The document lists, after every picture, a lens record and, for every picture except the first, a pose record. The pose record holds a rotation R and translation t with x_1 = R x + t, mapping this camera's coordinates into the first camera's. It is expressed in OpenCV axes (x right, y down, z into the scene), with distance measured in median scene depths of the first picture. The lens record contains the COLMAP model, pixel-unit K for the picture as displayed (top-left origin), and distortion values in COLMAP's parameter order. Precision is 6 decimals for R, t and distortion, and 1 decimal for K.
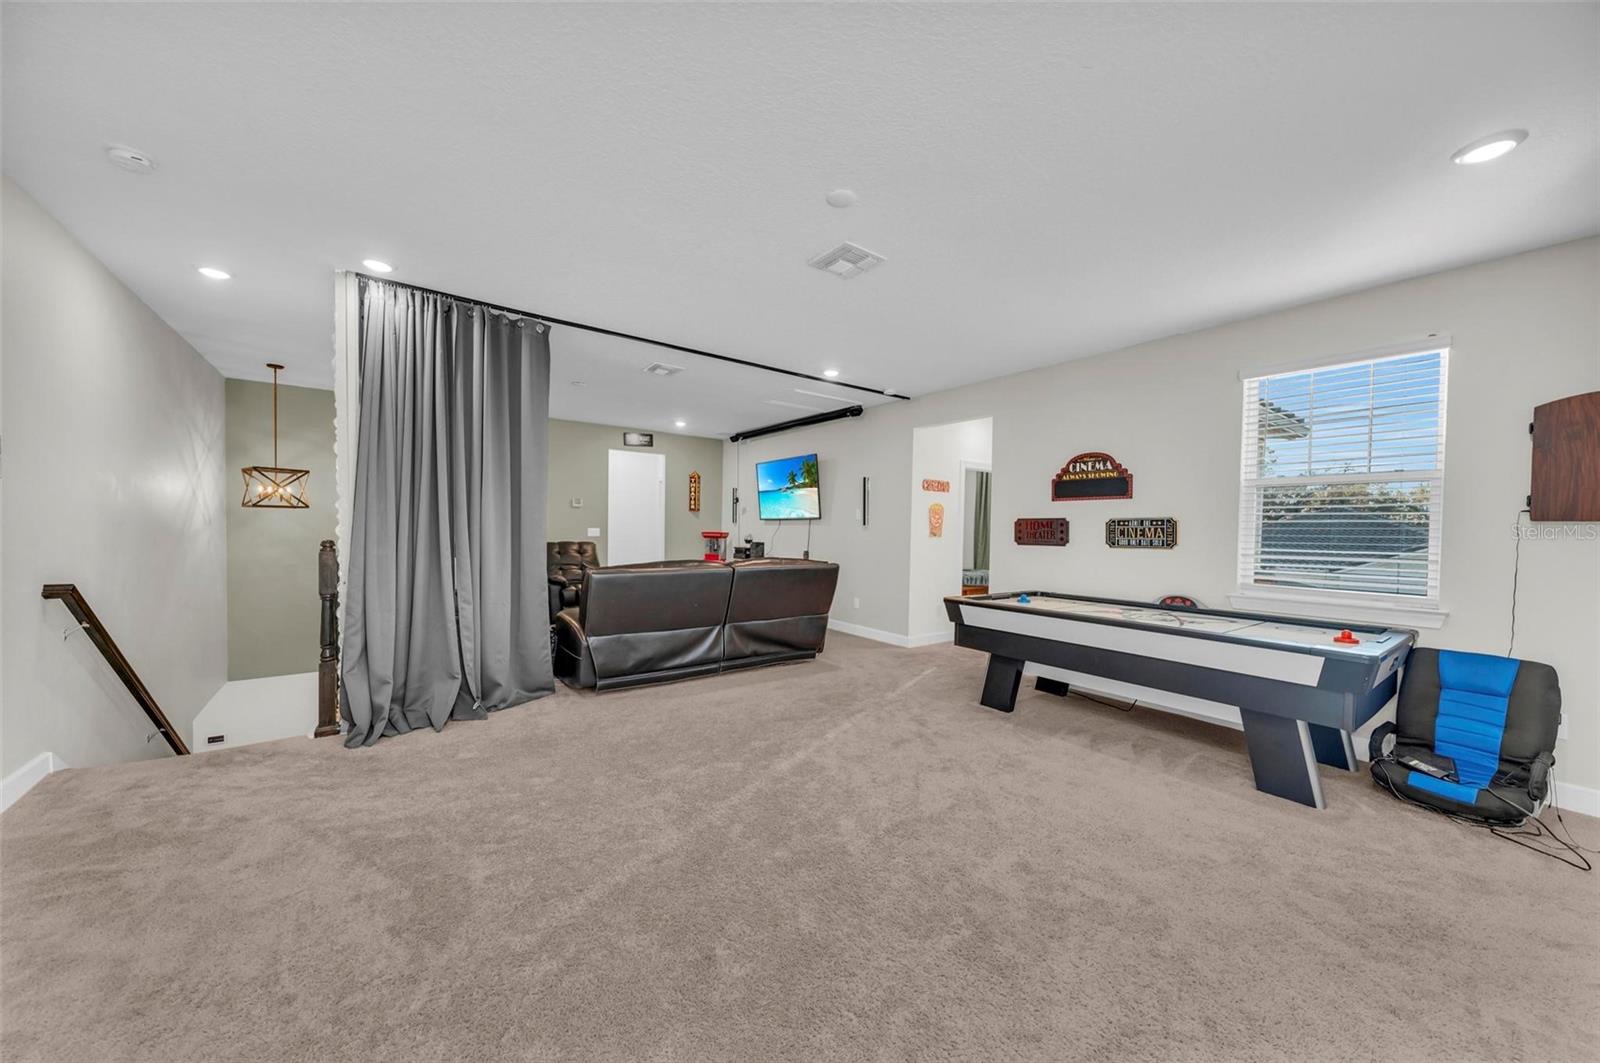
lens RADIAL K [[608.1, 0, 802.0], [0, 608.1, 540.8], [0, 0, 1]] dist [0.003986, -0.000280]
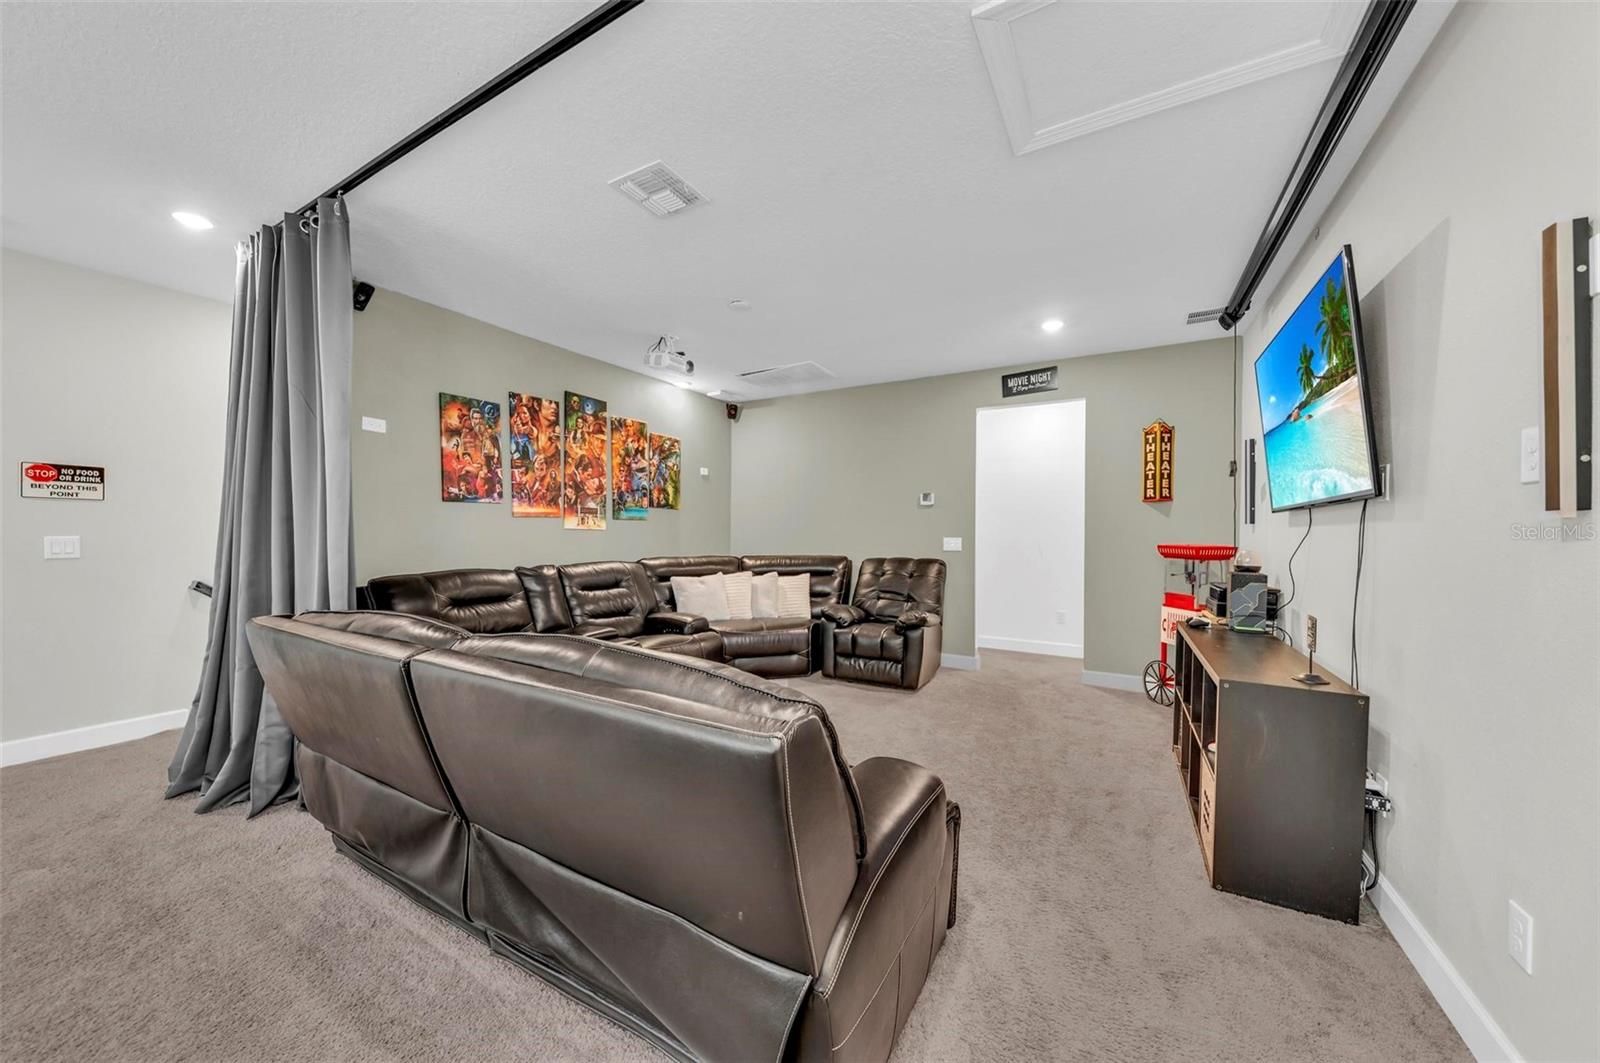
lens RADIAL K [[563.9, 0, 798.6], [0, 563.9, 533.0], [0, 0, 1]] dist [-0.000764, -0.000130]
pose [[0.390583, -0.012360, -0.920485, 0.135358], [-0.012124, 0.999754, -0.018569, -0.014141], [0.920488, 0.018413, 0.390337, 0.648153]]
